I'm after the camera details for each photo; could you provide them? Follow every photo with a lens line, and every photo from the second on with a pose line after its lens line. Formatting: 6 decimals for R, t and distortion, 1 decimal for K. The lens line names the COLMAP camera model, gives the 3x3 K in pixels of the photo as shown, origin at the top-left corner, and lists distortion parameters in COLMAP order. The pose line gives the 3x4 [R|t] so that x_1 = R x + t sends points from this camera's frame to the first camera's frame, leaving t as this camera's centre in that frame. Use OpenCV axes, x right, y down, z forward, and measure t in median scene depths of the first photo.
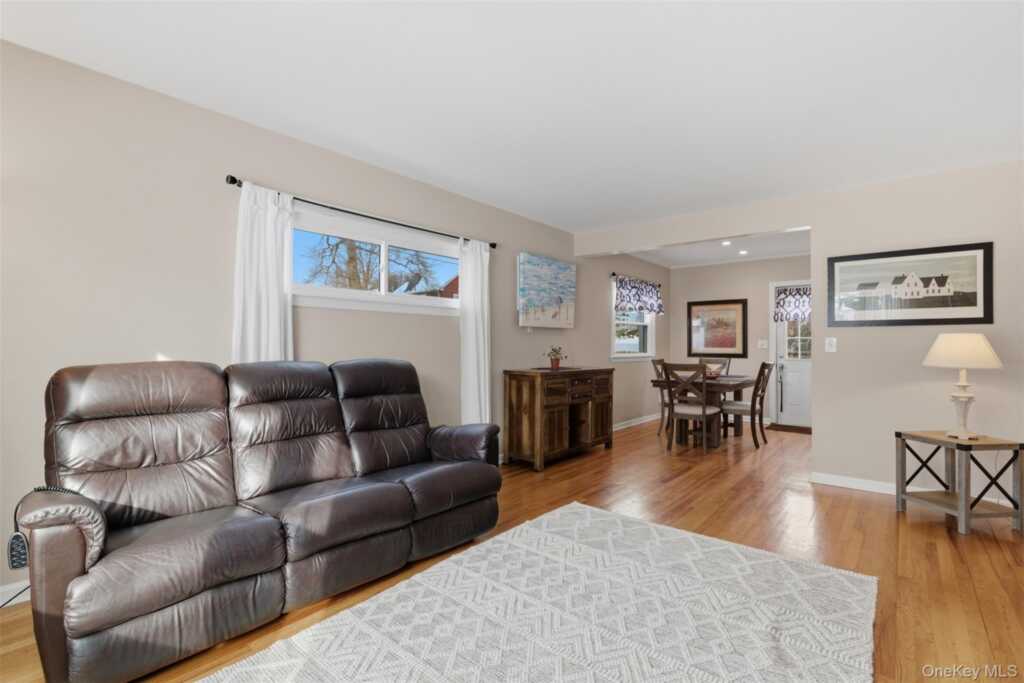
lens RADIAL K [[470.7, 0, 513.8], [0, 470.7, 339.5], [0, 0, 1]] dist [0.000865, -0.001646]
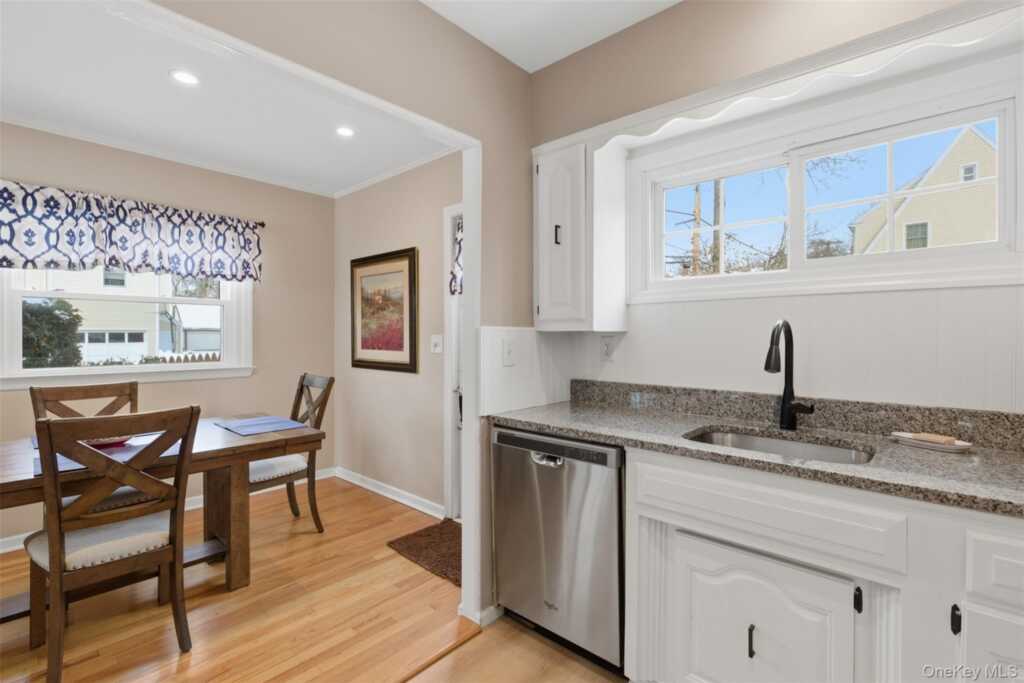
lens RADIAL K [[470.7, 0, 513.9], [0, 470.7, 338.6], [0, 0, 1]] dist [0.000865, -0.001646]
pose [[0.999318, -0.004433, -0.036657, 0.650998], [0.005154, 0.999795, 0.019588, -0.004279], [0.036563, -0.019764, 0.999136, 0.572008]]
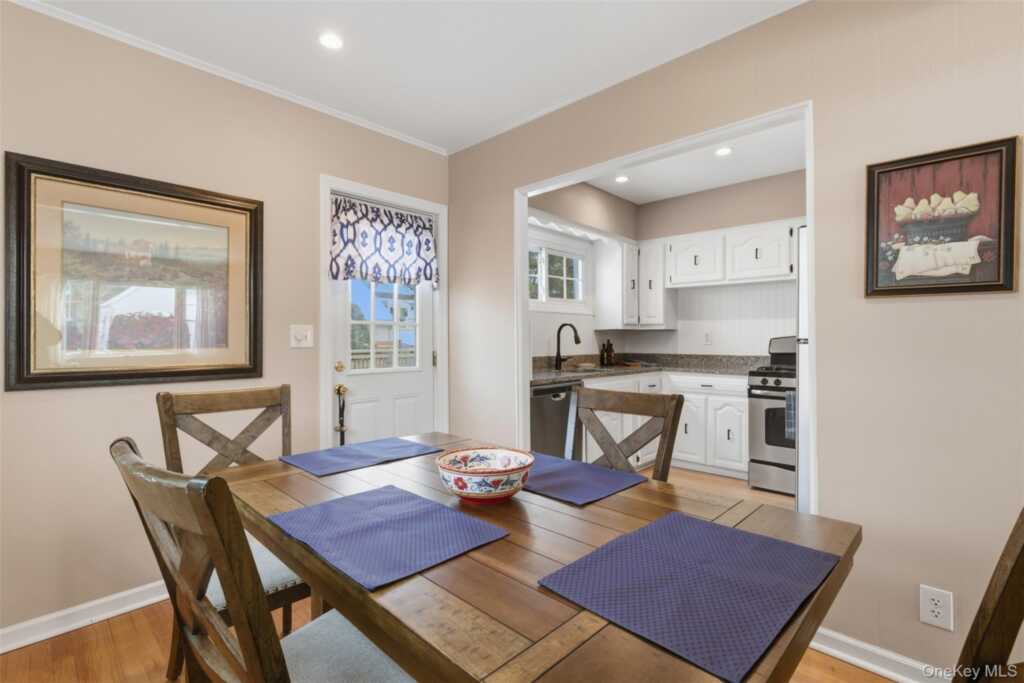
lens RADIAL K [[470.7, 0, 514.7], [0, 470.7, 340.7], [0, 0, 1]] dist [0.000865, -0.001646]
pose [[0.060595, -0.005363, 0.998148, 0.182720], [-0.005486, 0.999969, 0.005706, 0.010503], [-0.998147, -0.005821, 0.060563, 0.853338]]
